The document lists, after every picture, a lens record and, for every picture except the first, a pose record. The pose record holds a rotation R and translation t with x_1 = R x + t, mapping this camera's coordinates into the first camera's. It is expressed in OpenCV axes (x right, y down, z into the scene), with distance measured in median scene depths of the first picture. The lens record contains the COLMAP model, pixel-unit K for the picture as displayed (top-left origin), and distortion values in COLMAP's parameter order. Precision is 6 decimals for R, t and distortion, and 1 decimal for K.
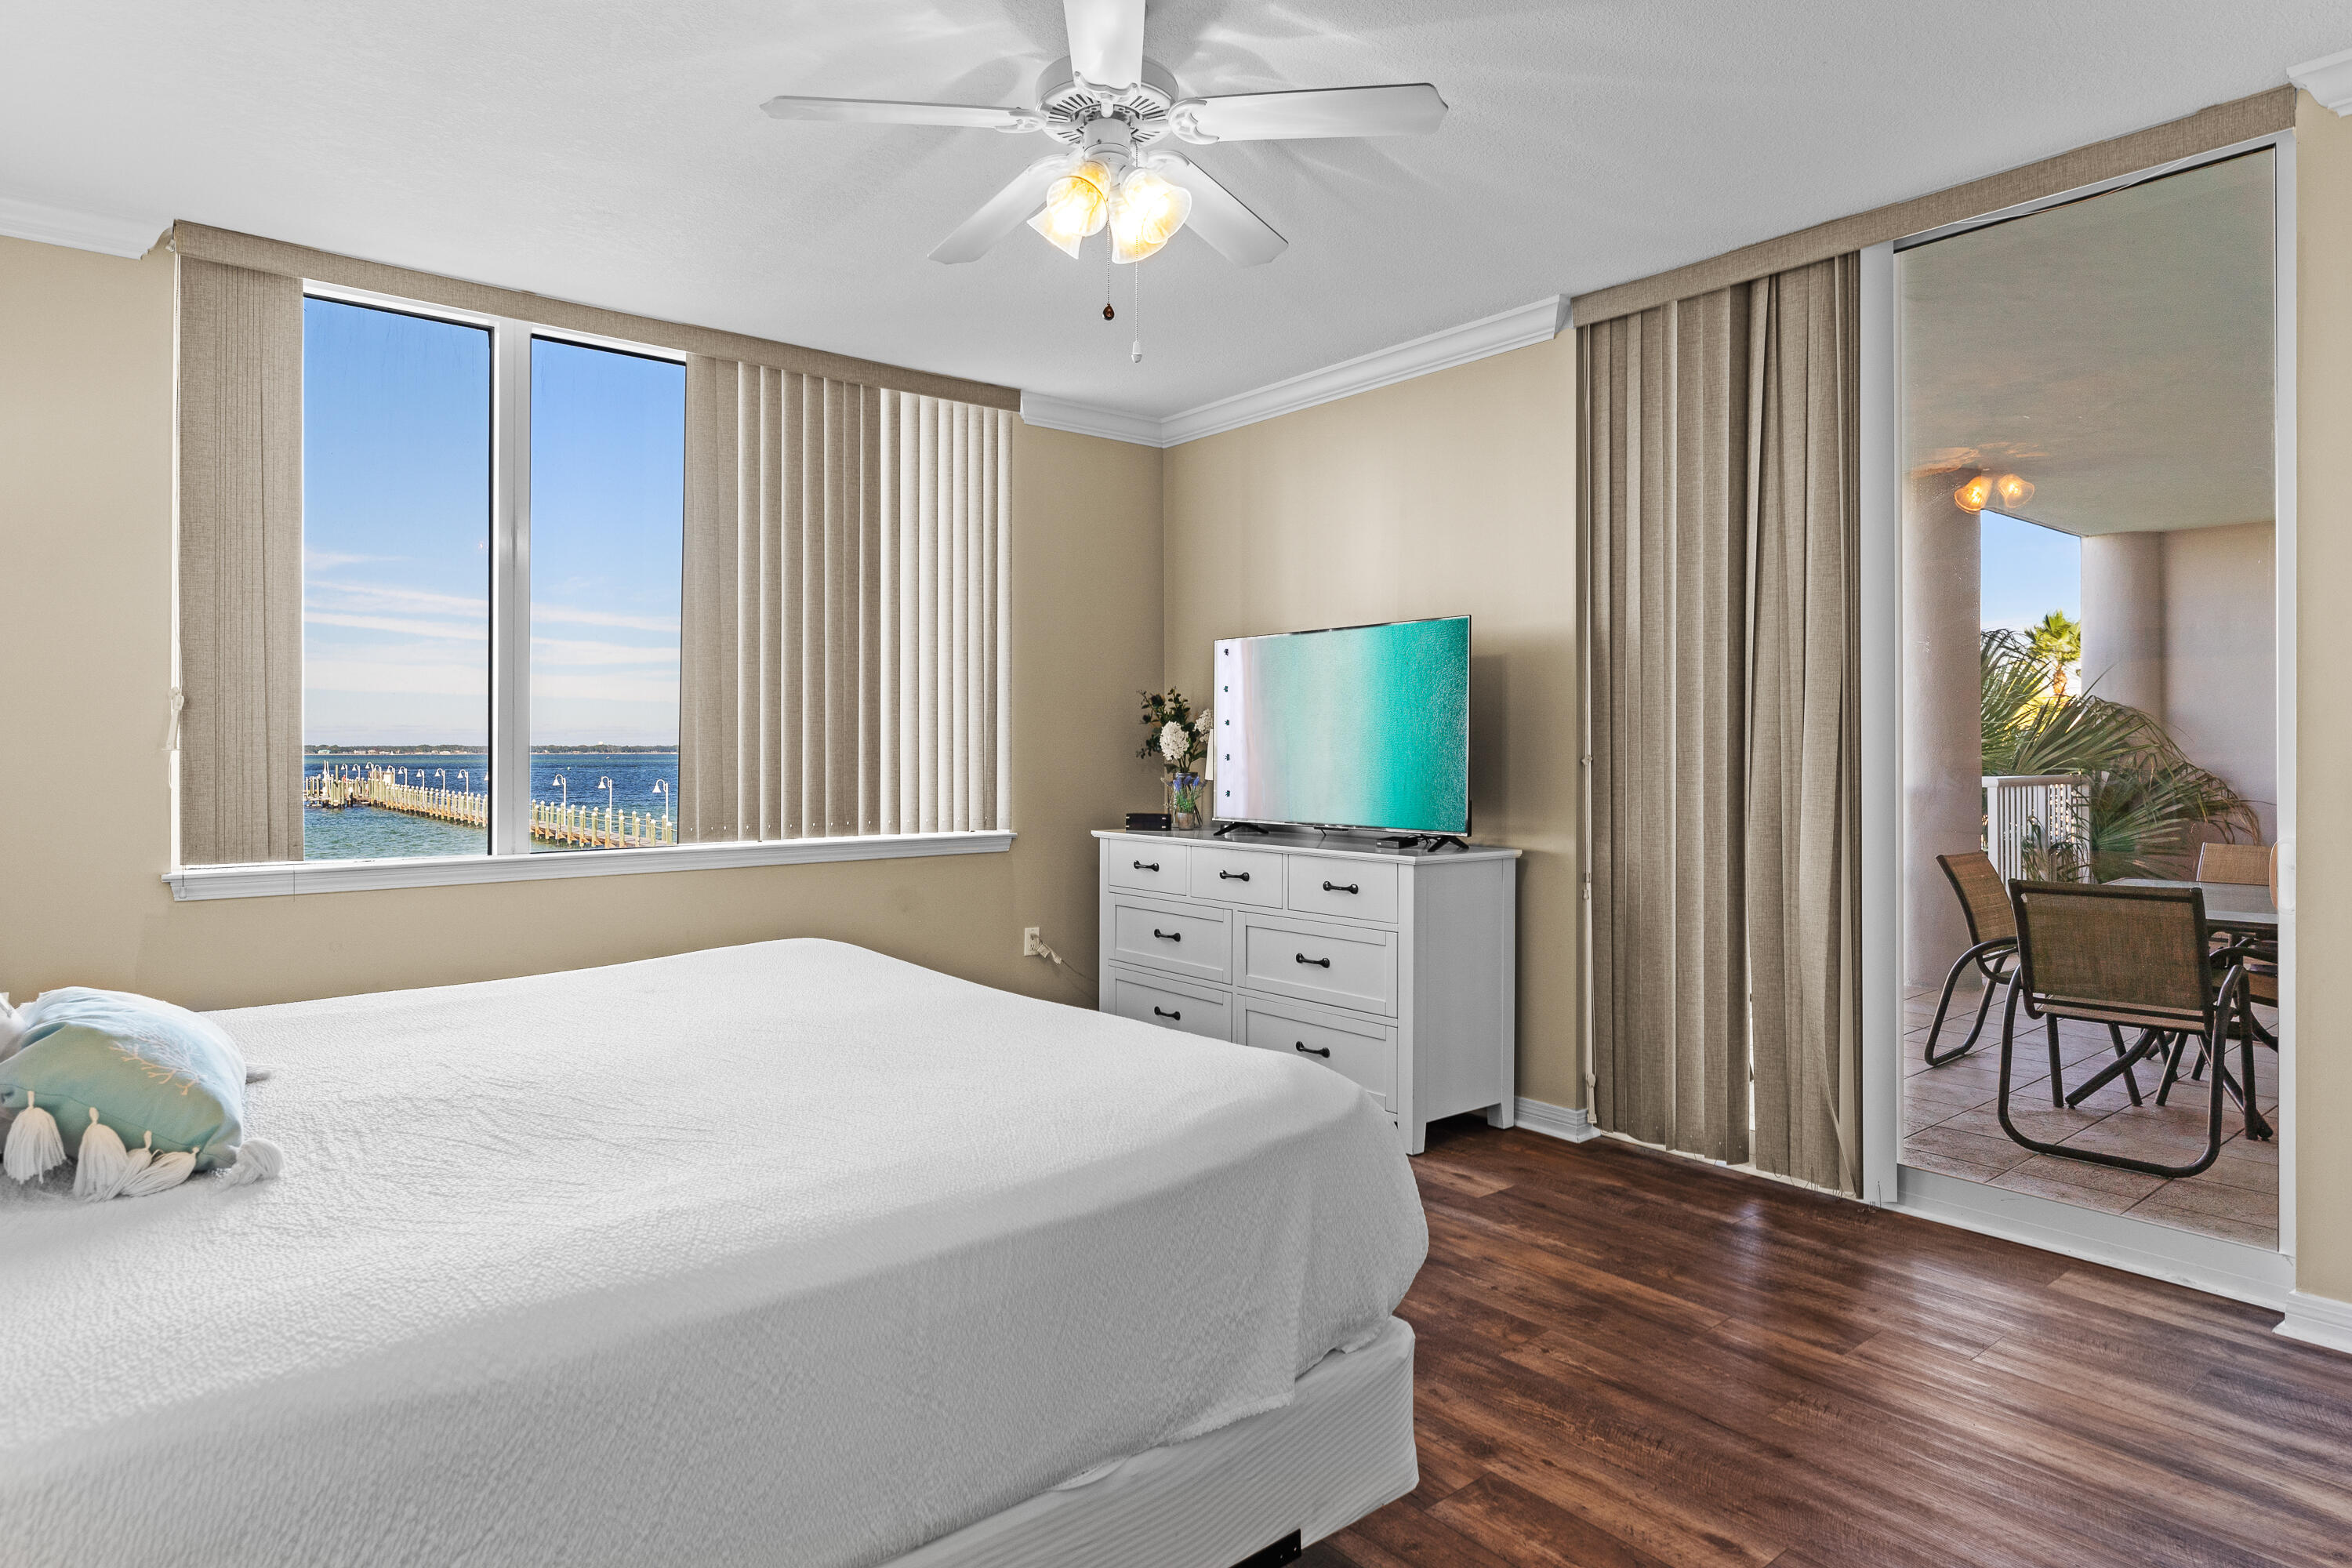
lens RADIAL K [[1308.3, 0, 1173.5], [0, 1308.3, 762.0], [0, 0, 1]] dist [0.005178, 0.002185]
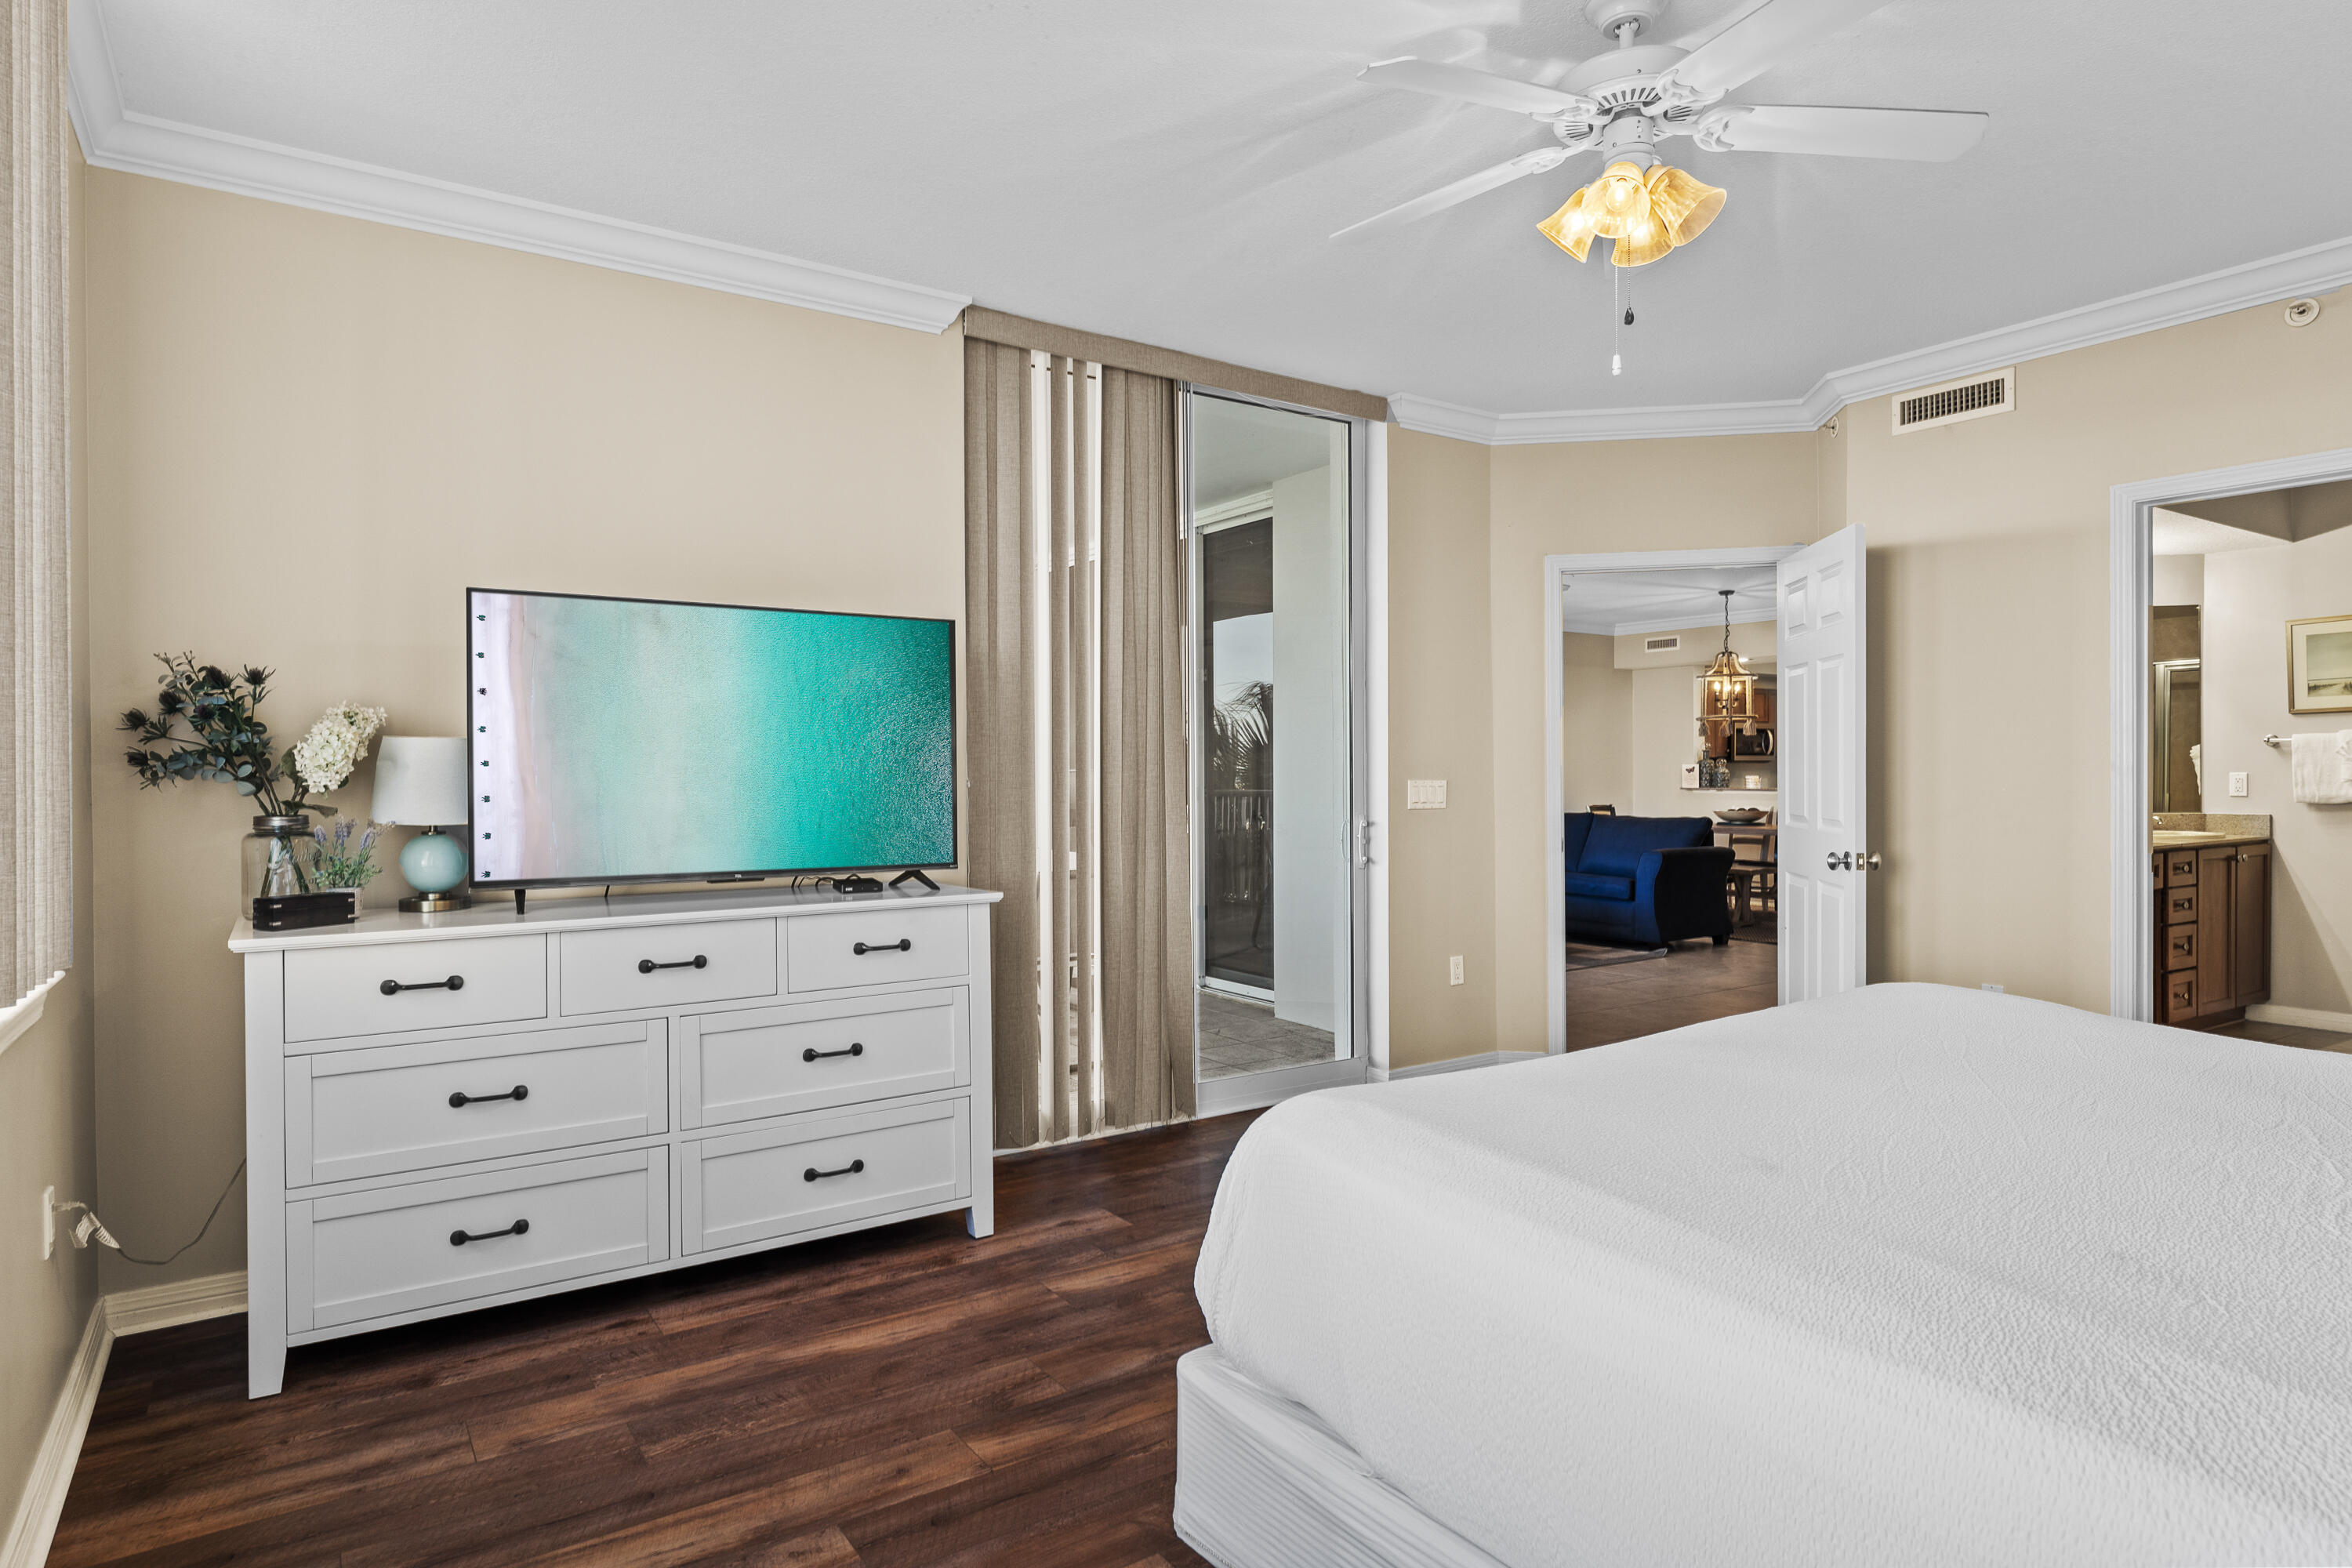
lens RADIAL K [[1308.3, 0, 1164.5], [0, 1308.3, 782.0], [0, 0, 1]] dist [0.005178, 0.002185]
pose [[0.098798, -0.014860, 0.994997, -0.722190], [0.004375, 0.999885, 0.014499, -0.016573], [-0.995098, 0.002921, 0.098852, 0.850117]]
